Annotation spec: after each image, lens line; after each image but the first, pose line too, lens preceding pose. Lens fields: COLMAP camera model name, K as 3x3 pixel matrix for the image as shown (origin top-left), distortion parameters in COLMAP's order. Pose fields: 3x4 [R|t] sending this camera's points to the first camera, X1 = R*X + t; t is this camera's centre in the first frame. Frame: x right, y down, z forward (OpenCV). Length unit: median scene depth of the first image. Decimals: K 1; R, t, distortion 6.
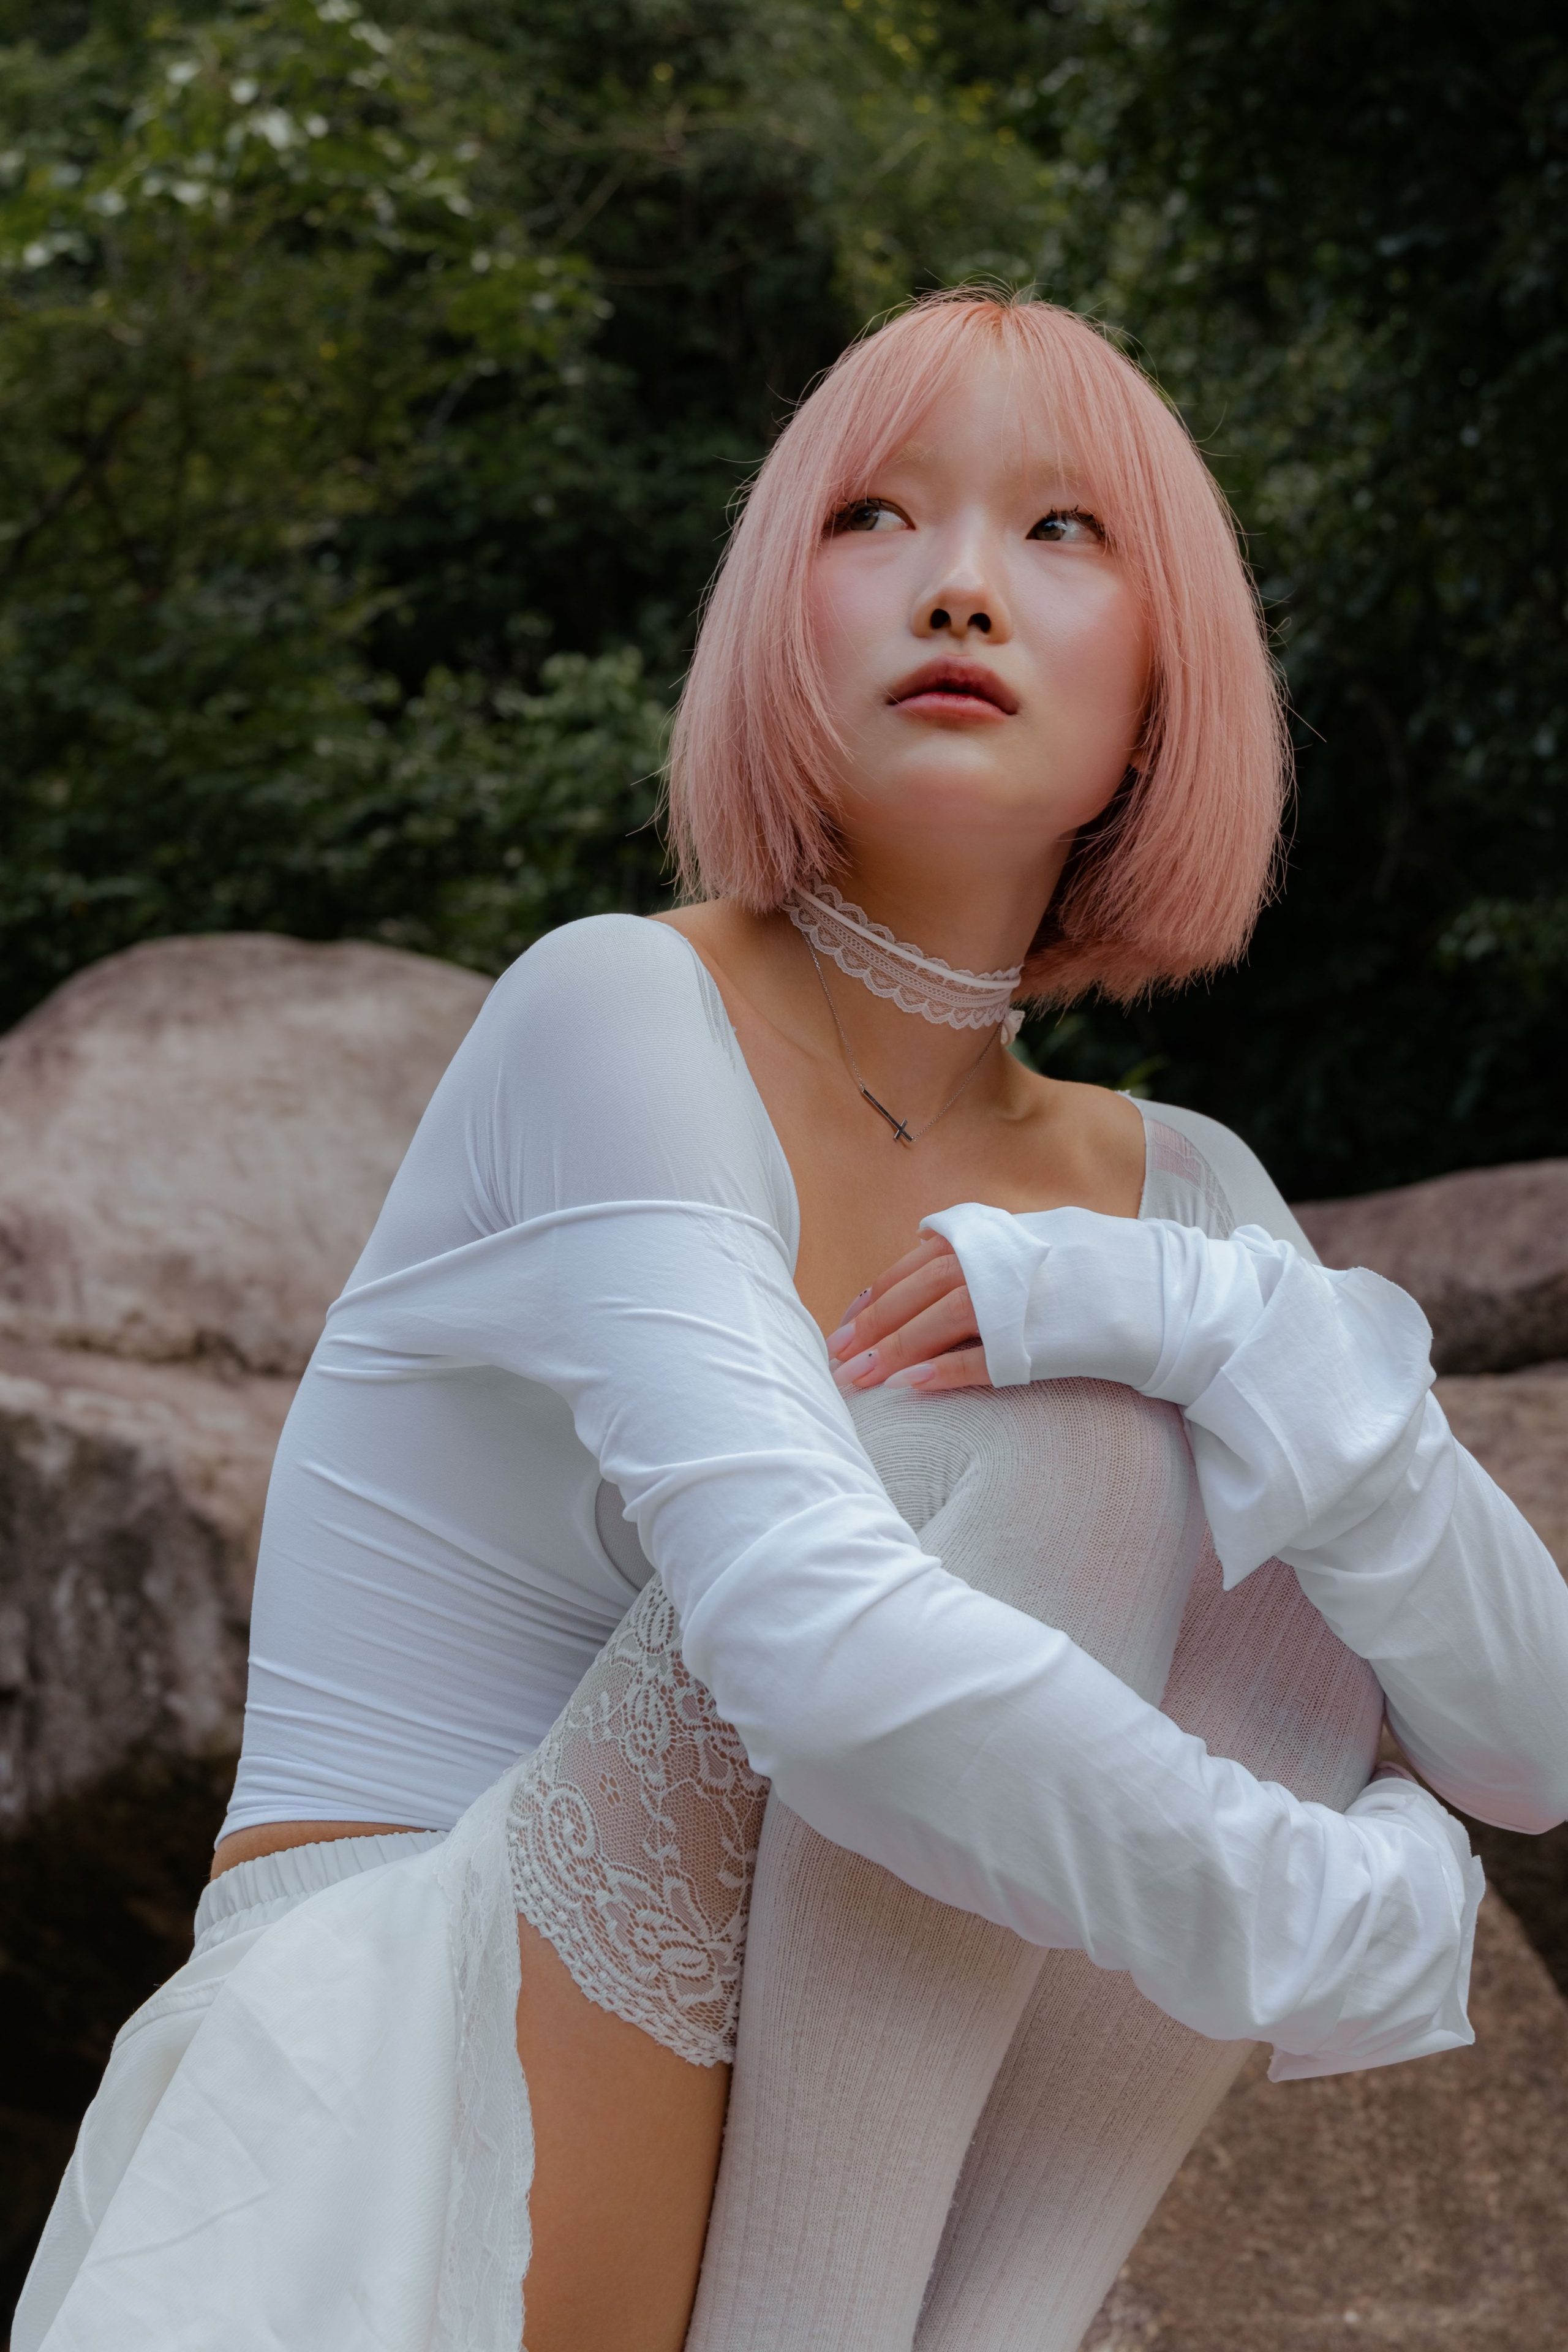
lens RADIAL K [[4148.6, 0, 775.6], [0, 4148.6, 1151.6], [0, 0, 1]] dist [0.036056, -0.275289]
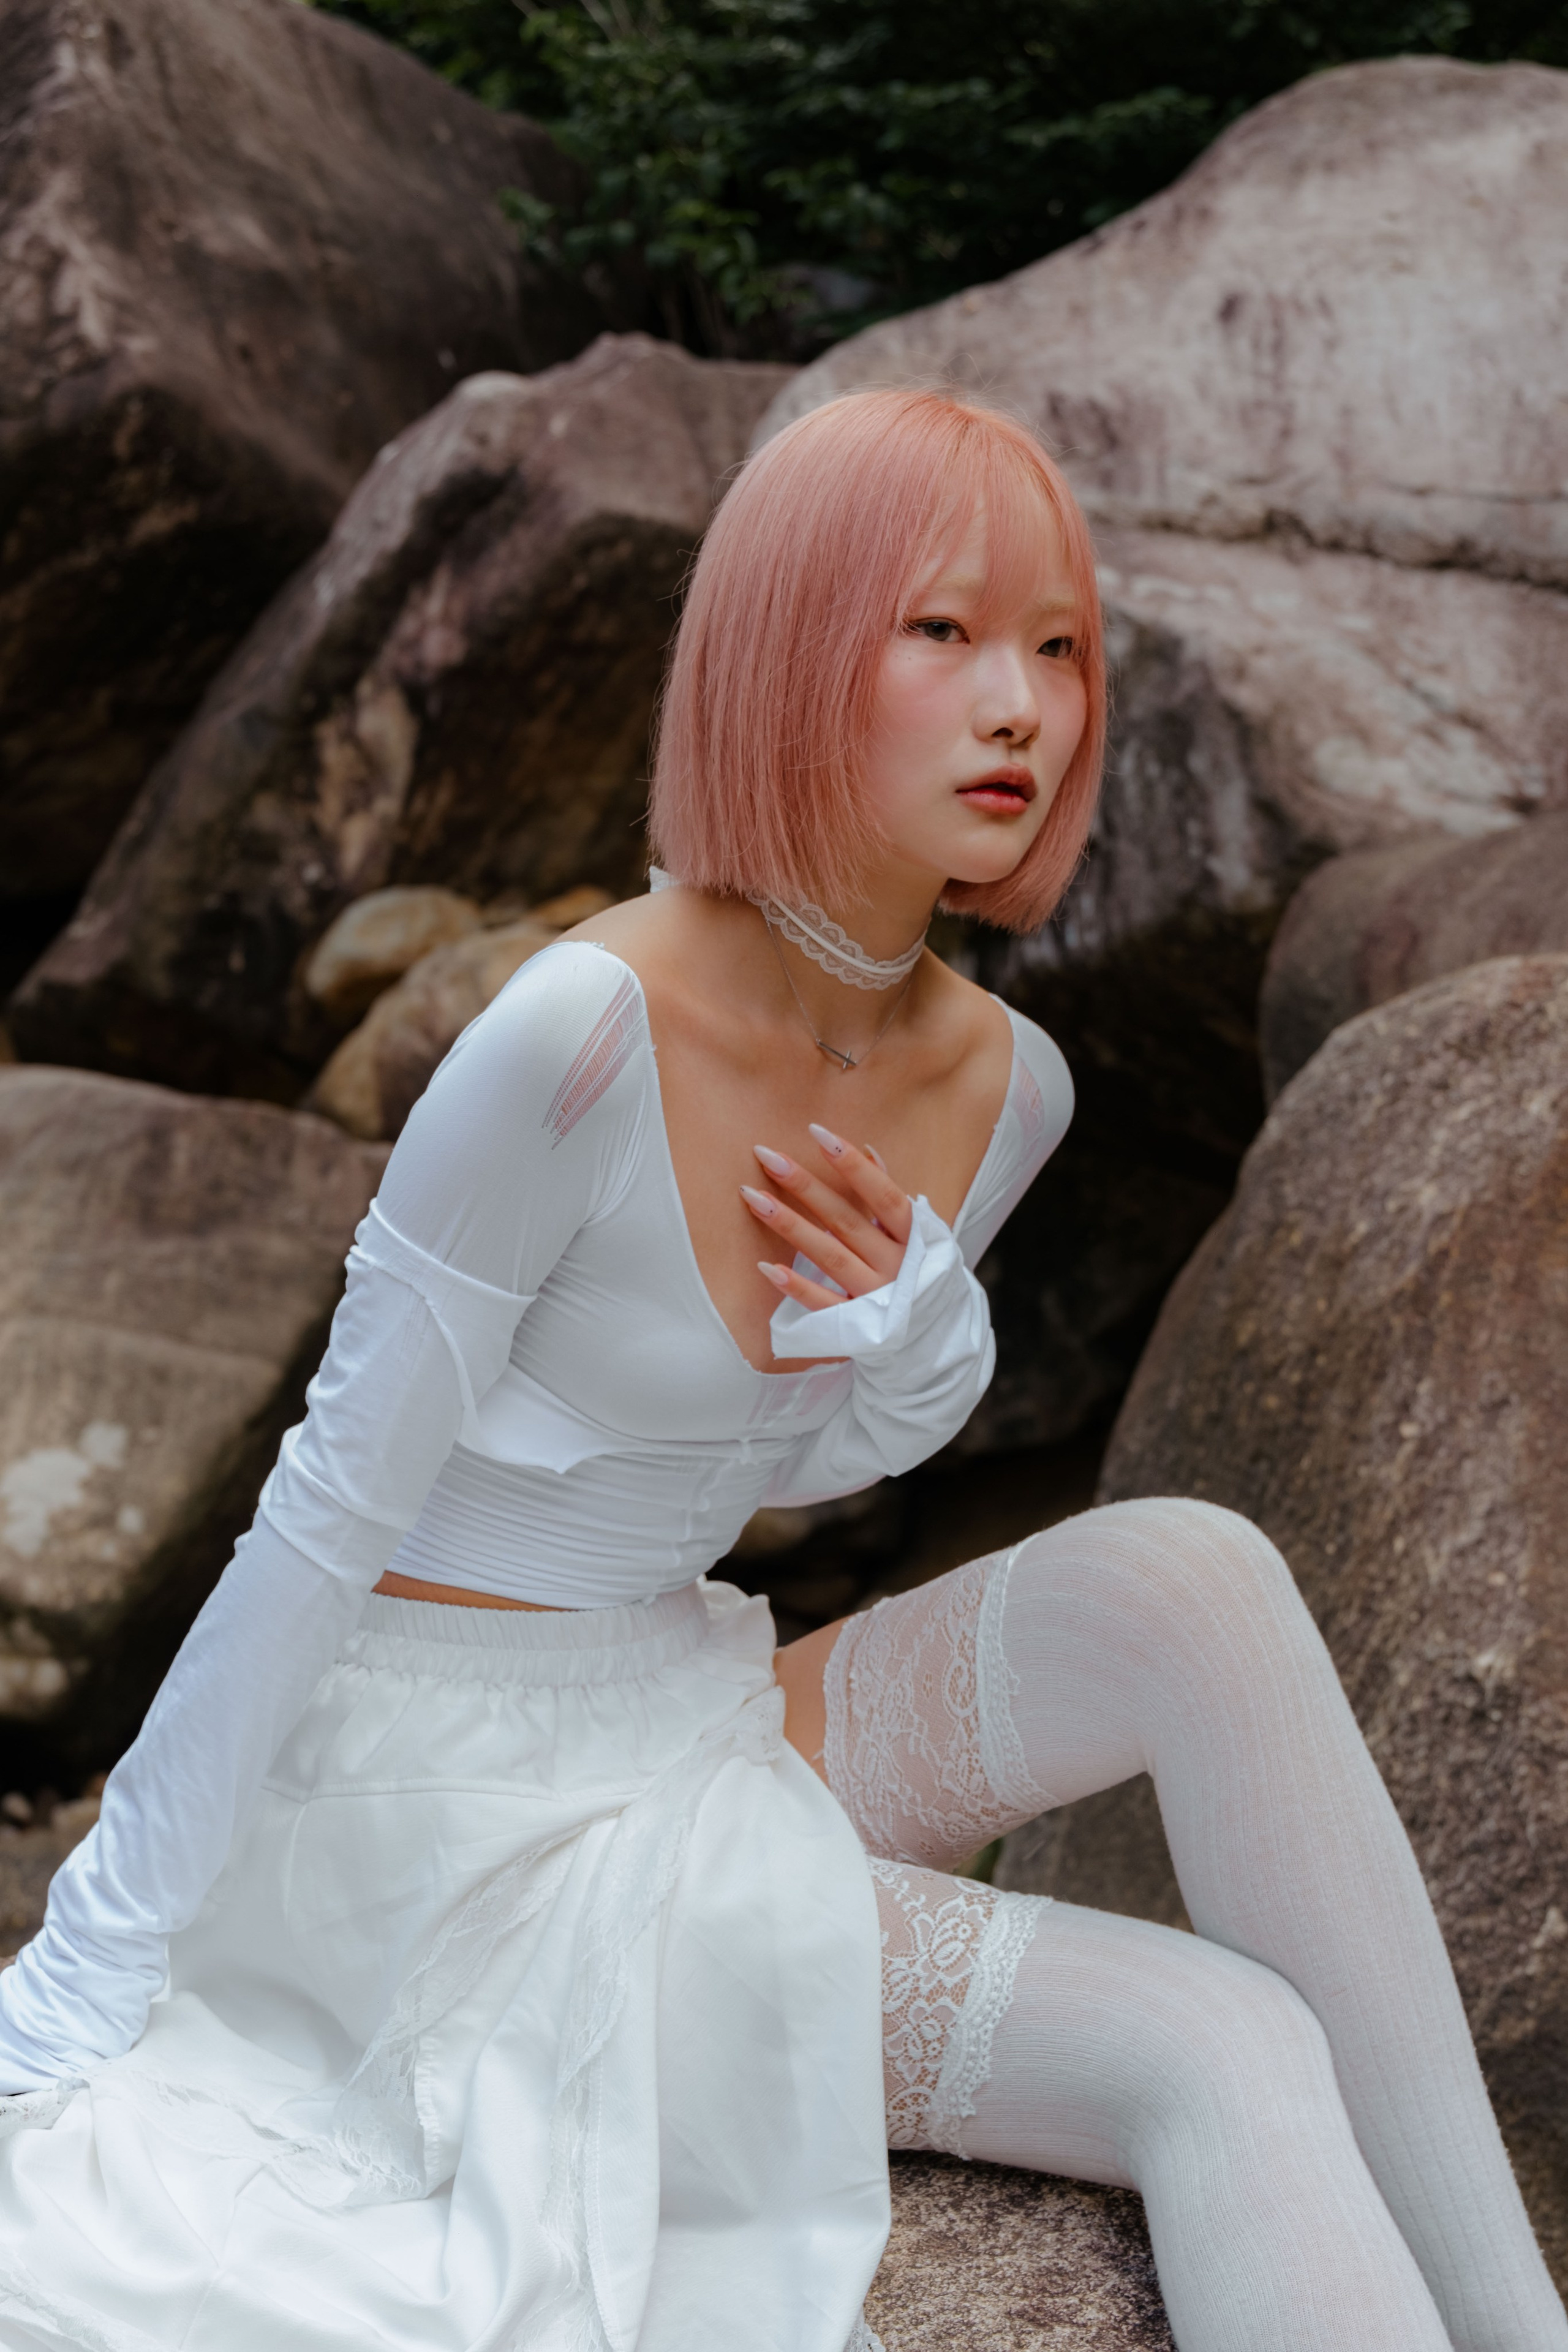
lens RADIAL K [[3968.5, 0, 790.9], [0, 3968.5, 1181.3], [0, 0, 1]] dist [0.018174, -0.196329]
pose [[0.939542, 0.045964, -0.339335, 0.109894], [0.047030, 0.964240, 0.260823, -0.067152], [0.339189, -0.261013, 0.903782, -0.046403]]
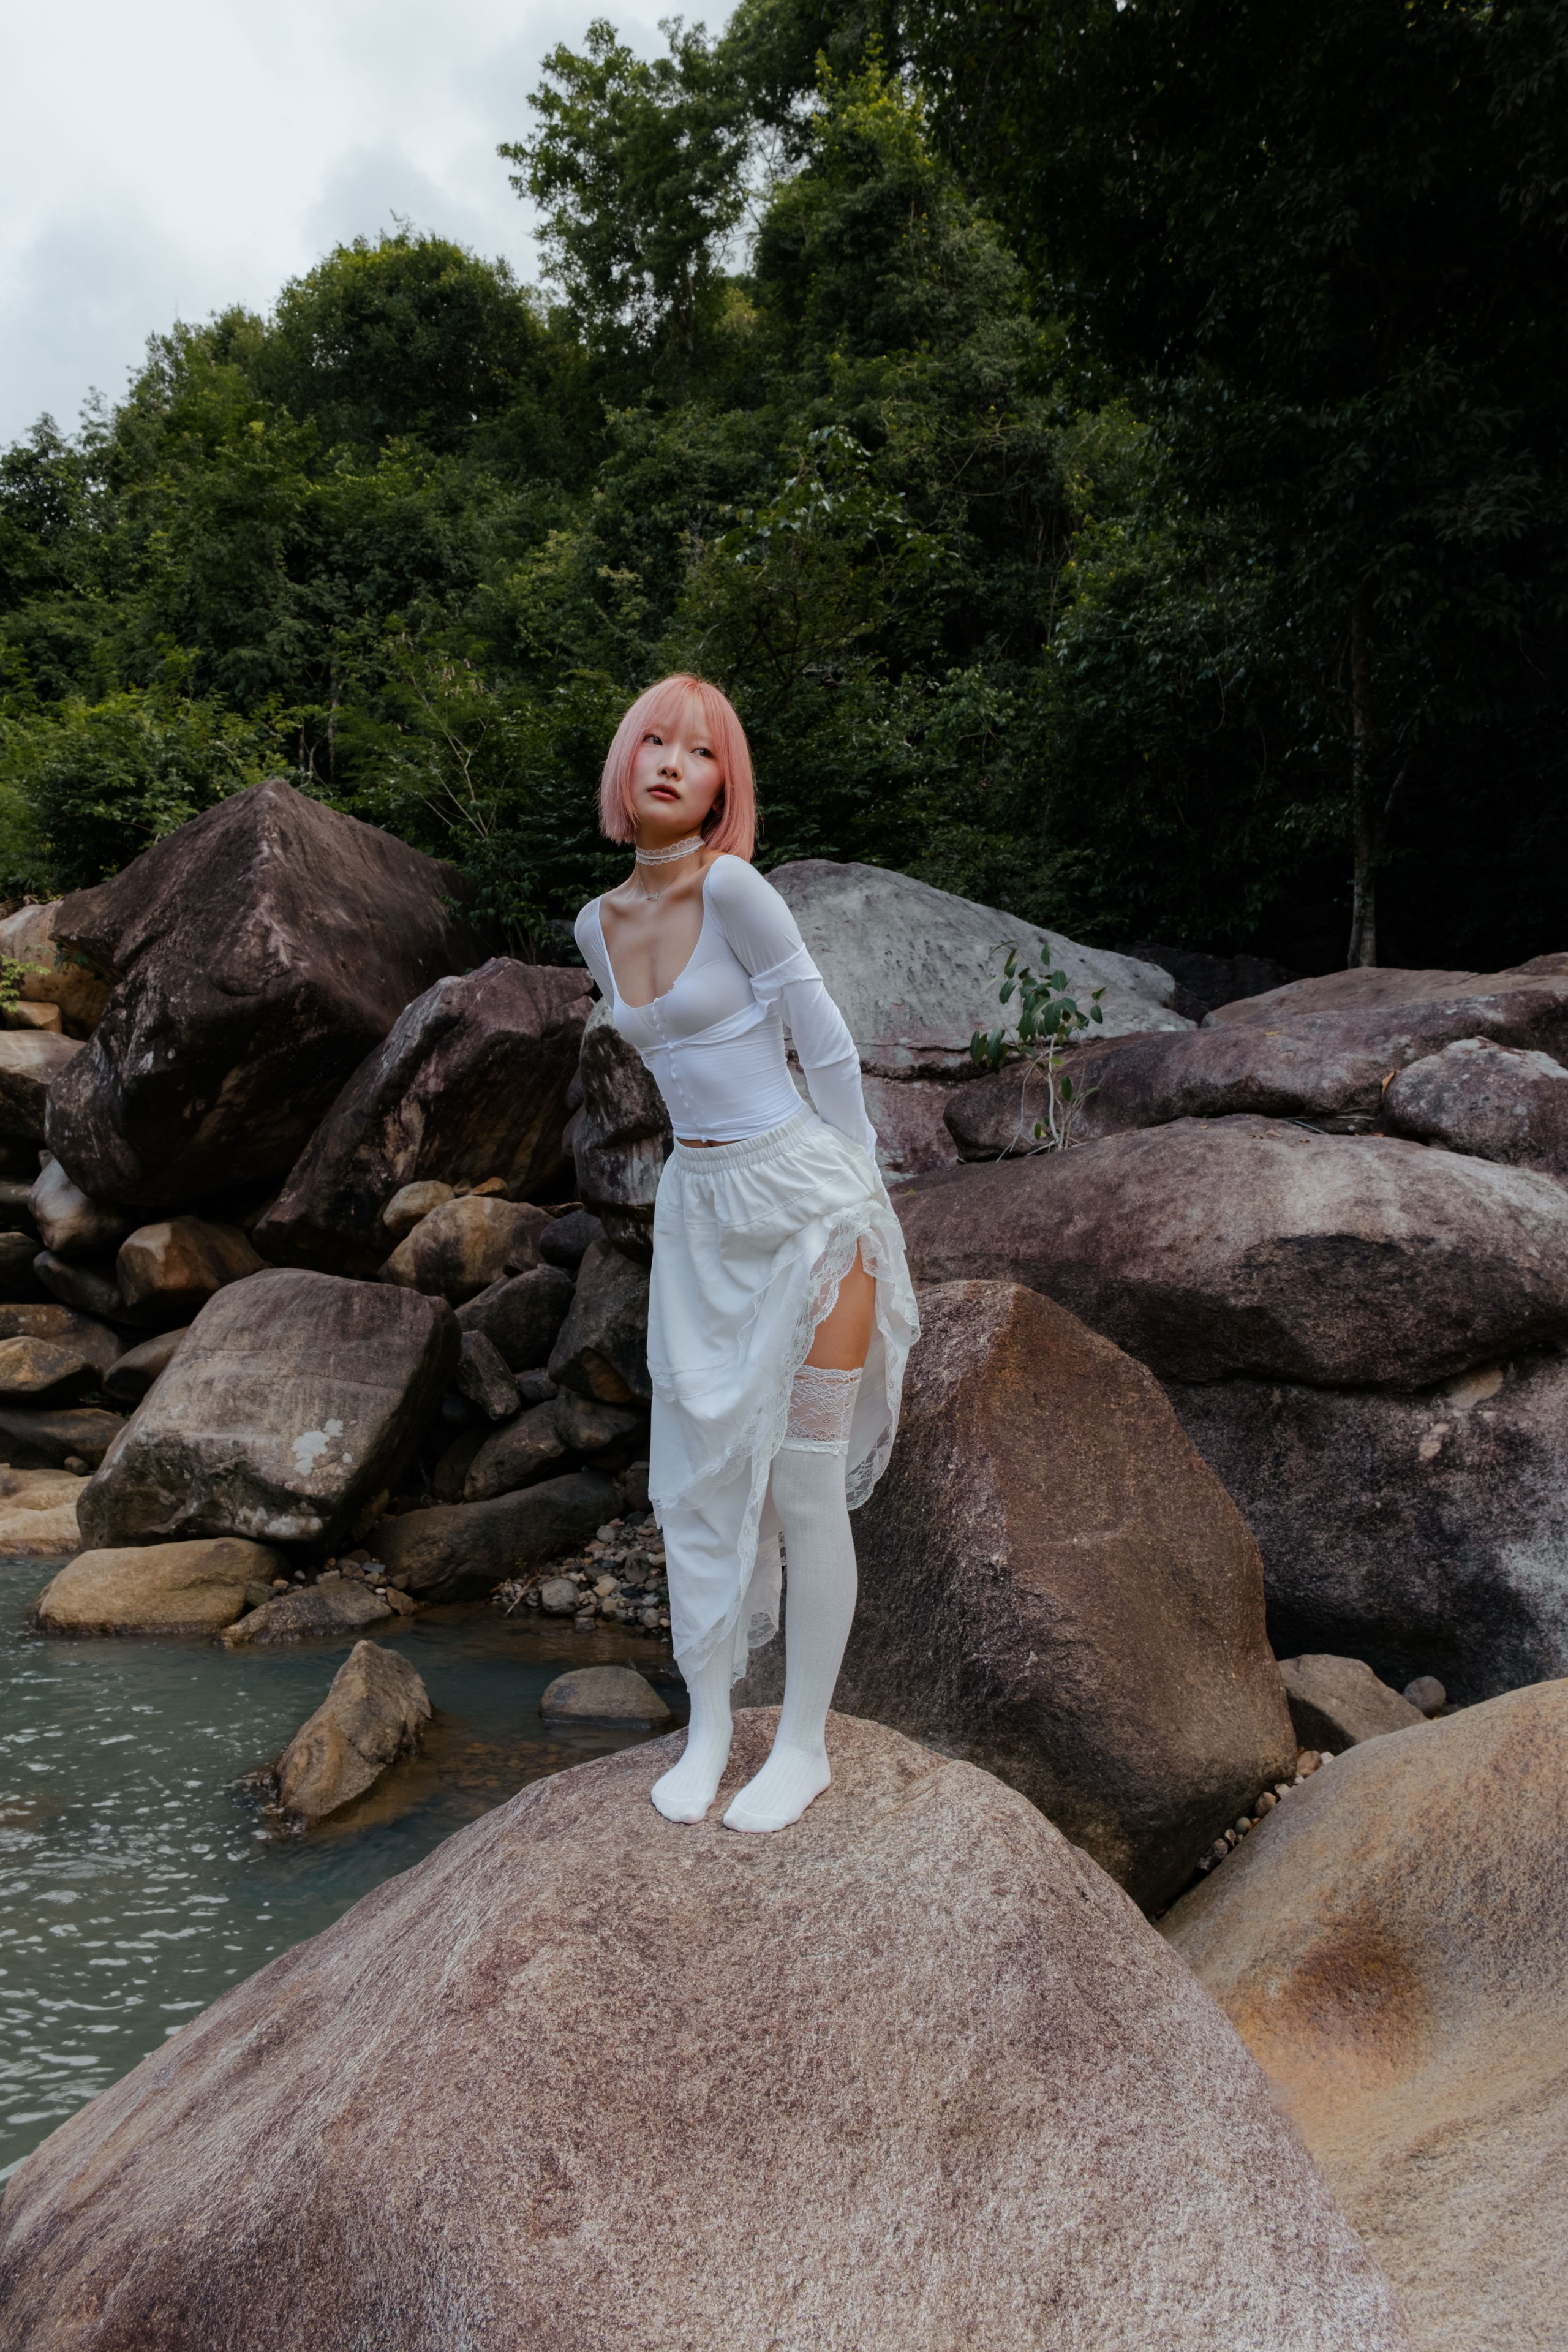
lens RADIAL K [[1588.8, 0, 783.1], [0, 1588.8, 1181.2], [0, 0, 1]] dist [-0.018928, 0.000250]
pose [[0.984218, -0.001535, -0.176956, 0.054225], [0.043649, 0.971172, 0.234351, -0.131679], [0.171495, -0.238376, 0.955911, -0.090106]]
